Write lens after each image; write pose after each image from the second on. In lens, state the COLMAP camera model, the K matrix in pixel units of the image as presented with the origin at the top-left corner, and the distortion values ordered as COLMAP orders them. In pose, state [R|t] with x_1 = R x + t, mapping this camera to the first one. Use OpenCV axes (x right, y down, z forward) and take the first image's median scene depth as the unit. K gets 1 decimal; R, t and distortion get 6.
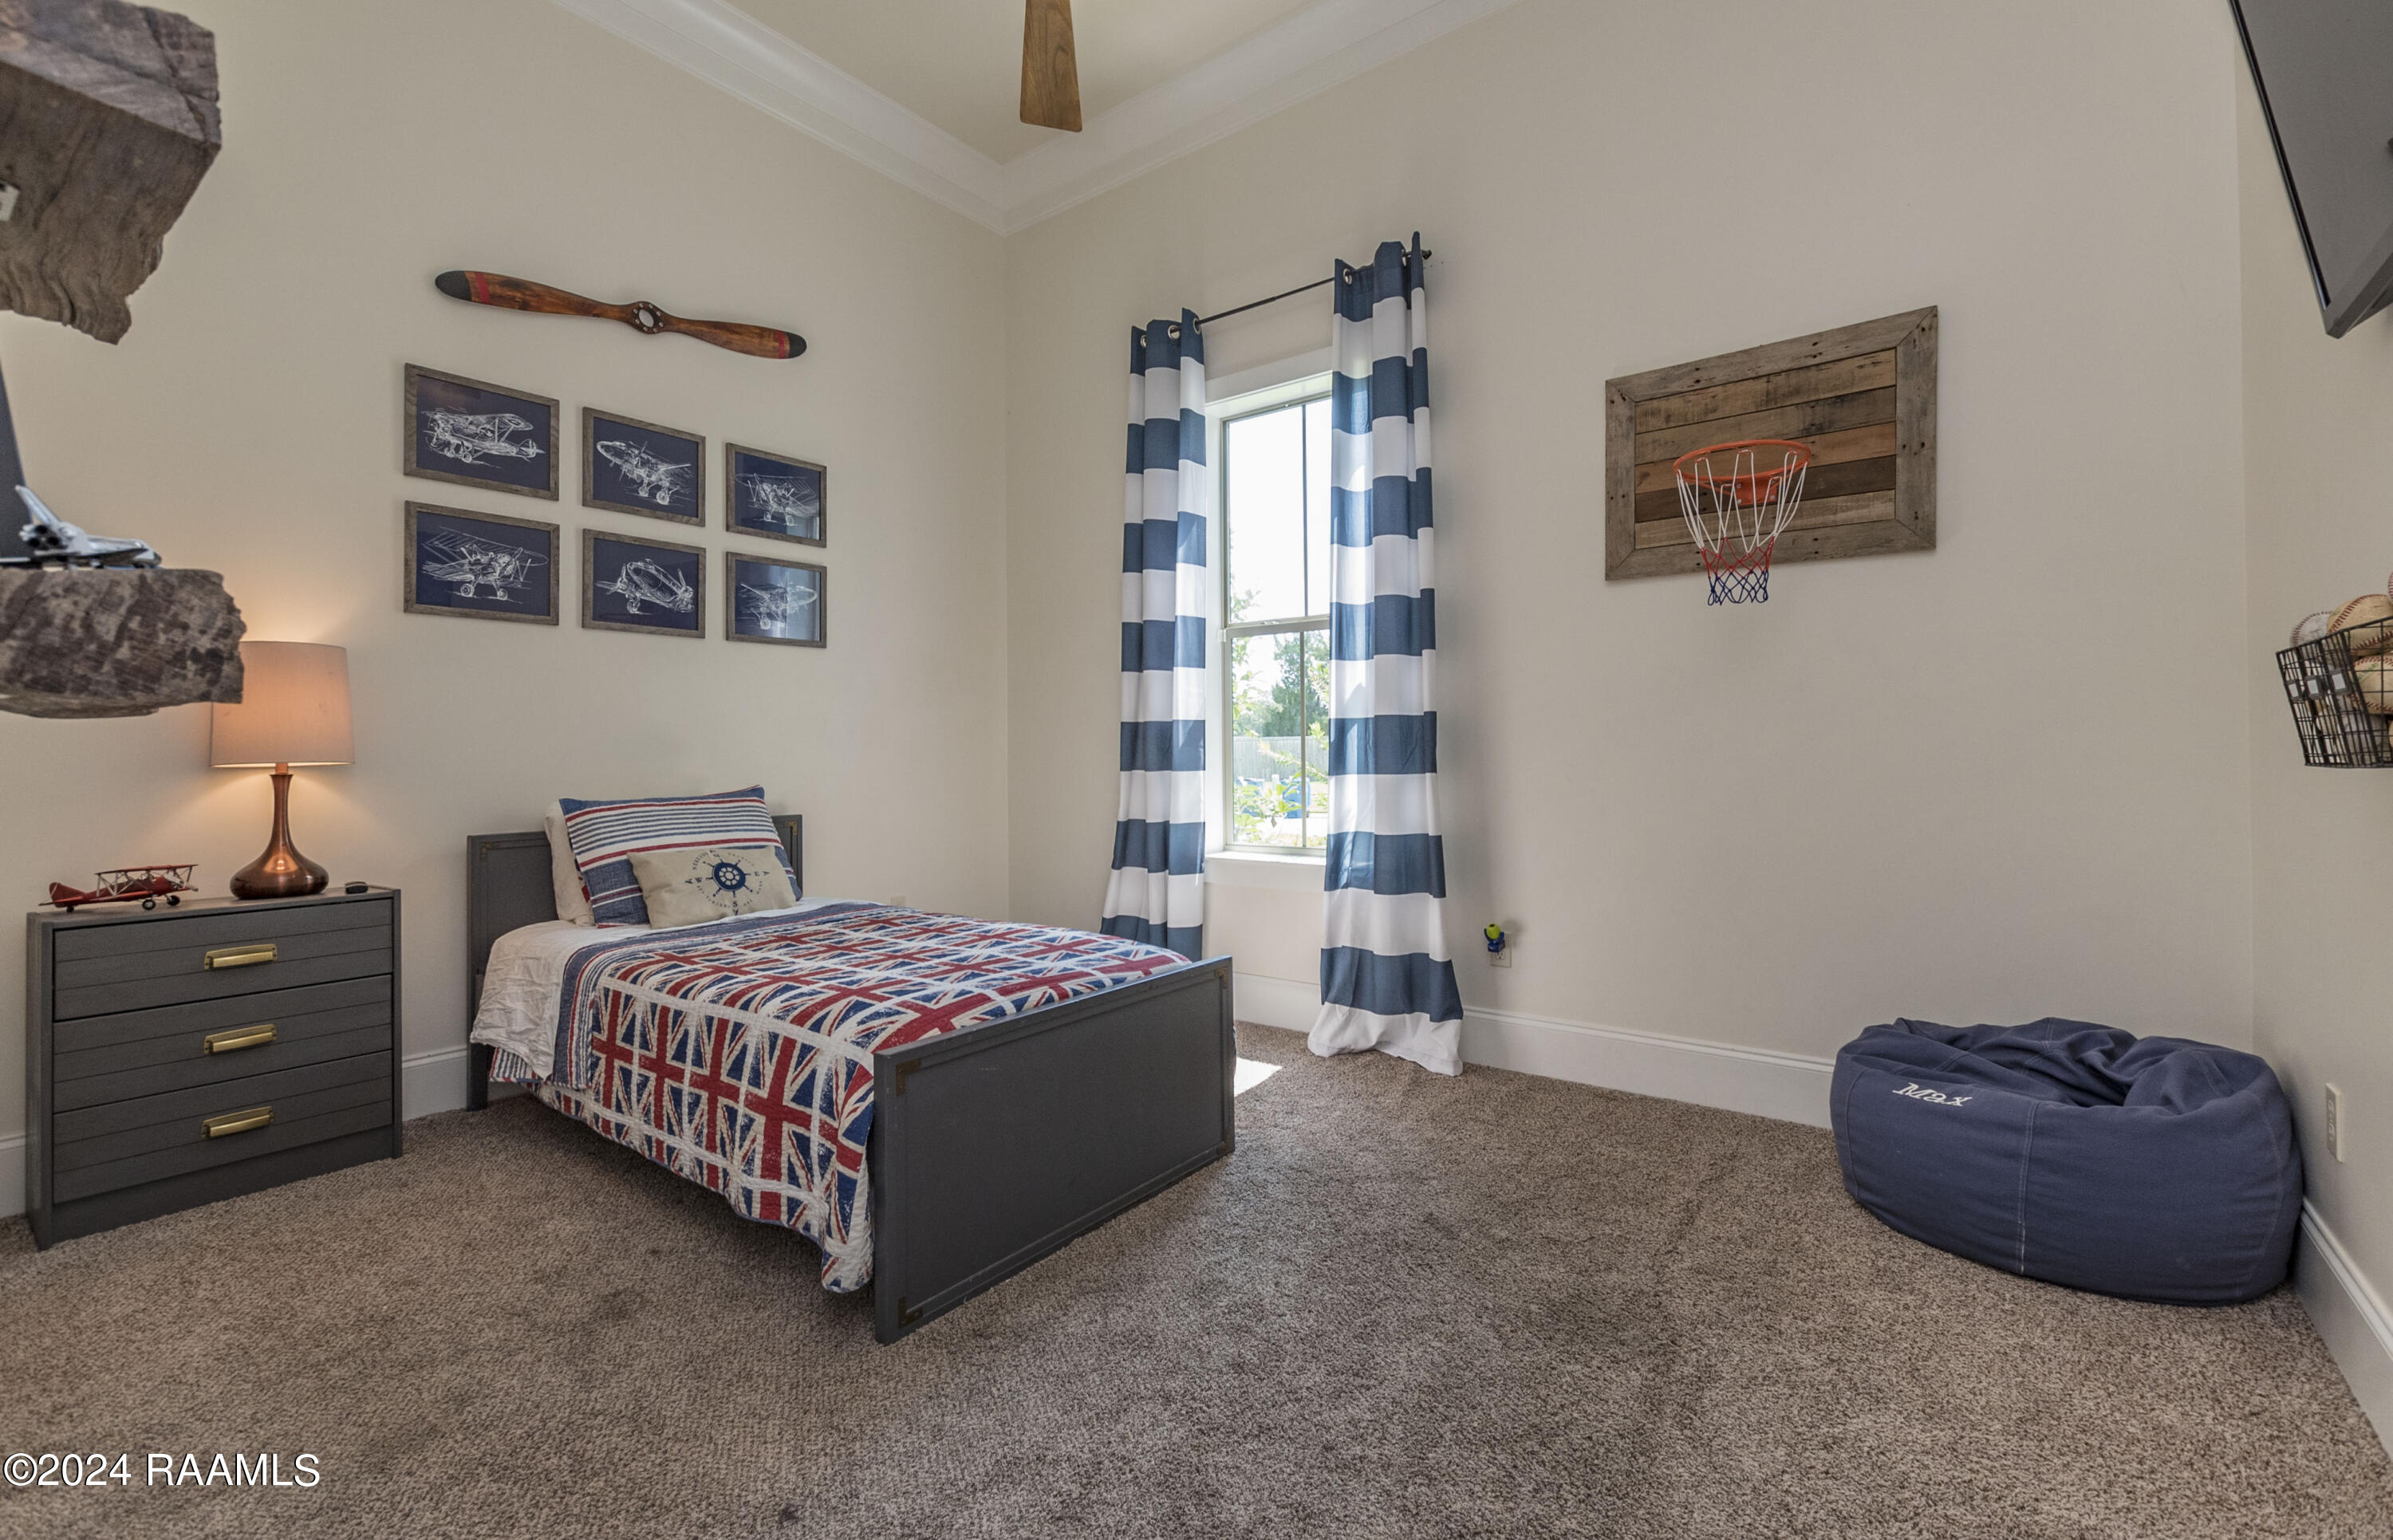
lens RADIAL K [[1067.1, 0, 1185.9], [0, 1067.1, 758.2], [0, 0, 1]] dist [0.002595, 0.000152]
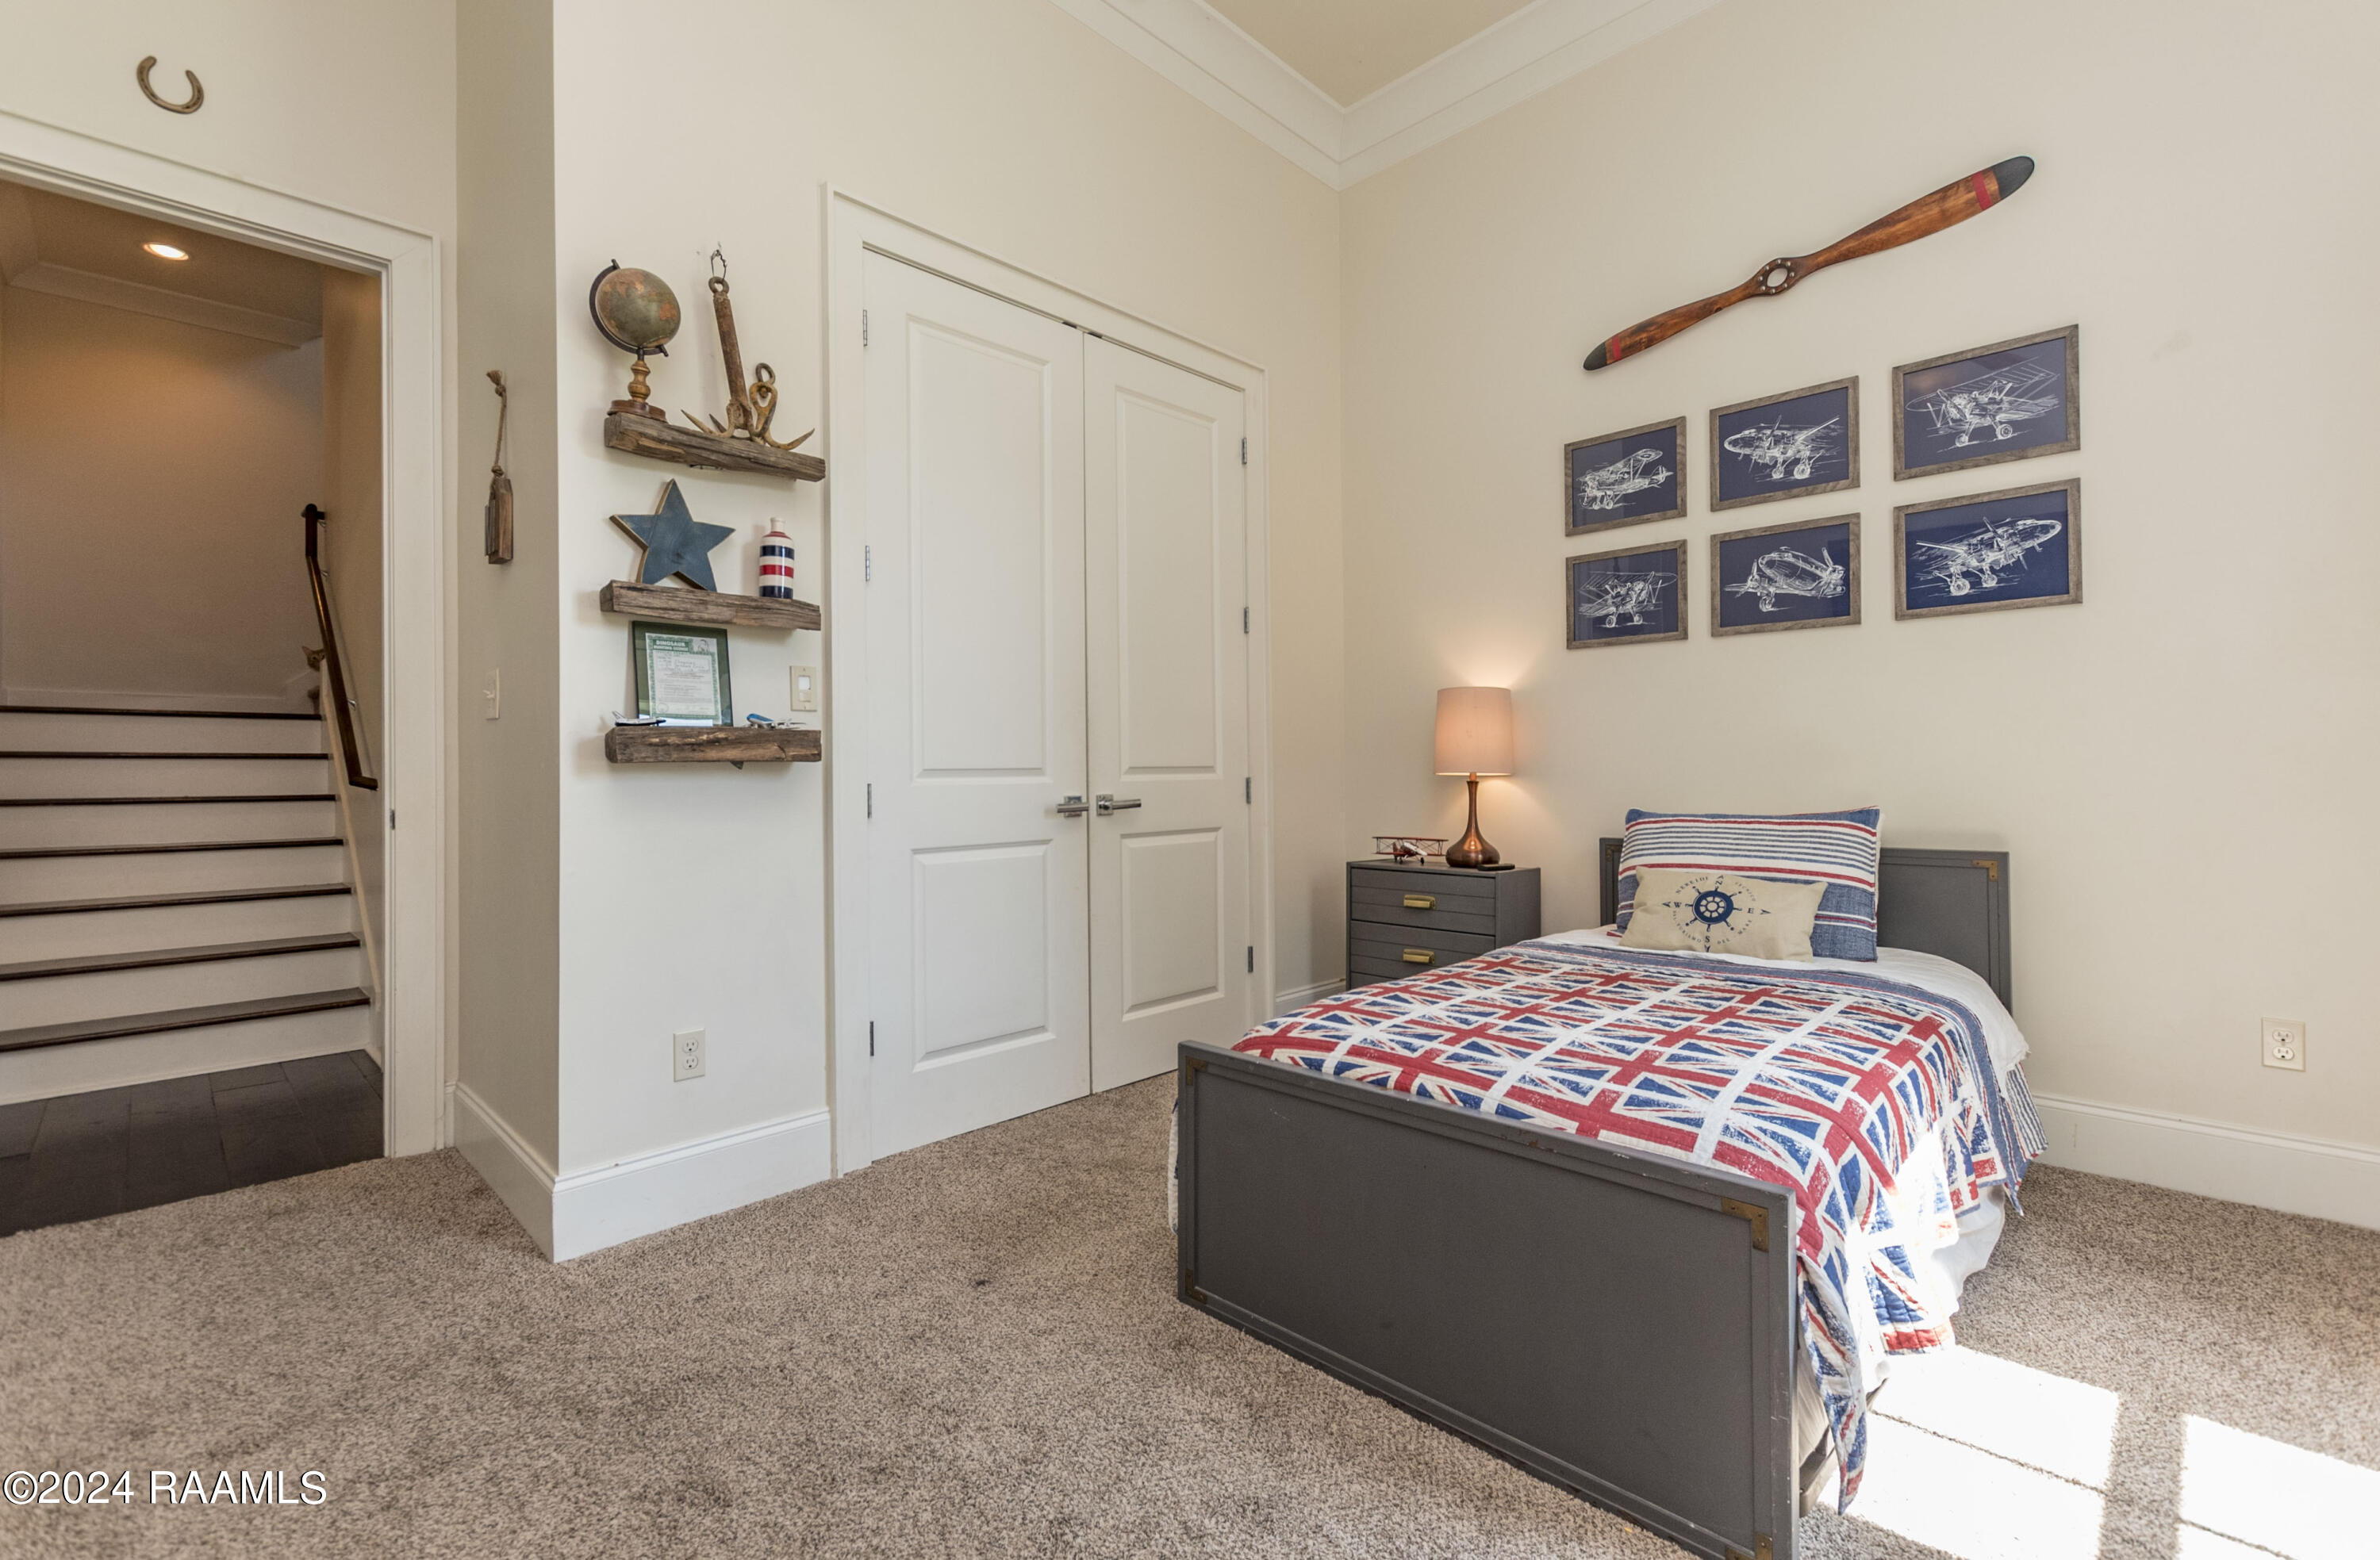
lens RADIAL K [[1038.8, 0, 1181.8], [0, 1038.8, 773.6], [0, 0, 1]] dist [0.003824, 0.000281]
pose [[-0.146979, 0.011911, -0.989068, 0.468477], [0.004406, 0.999925, 0.011387, -0.010165], [0.989130, -0.002684, -0.147021, 0.685336]]
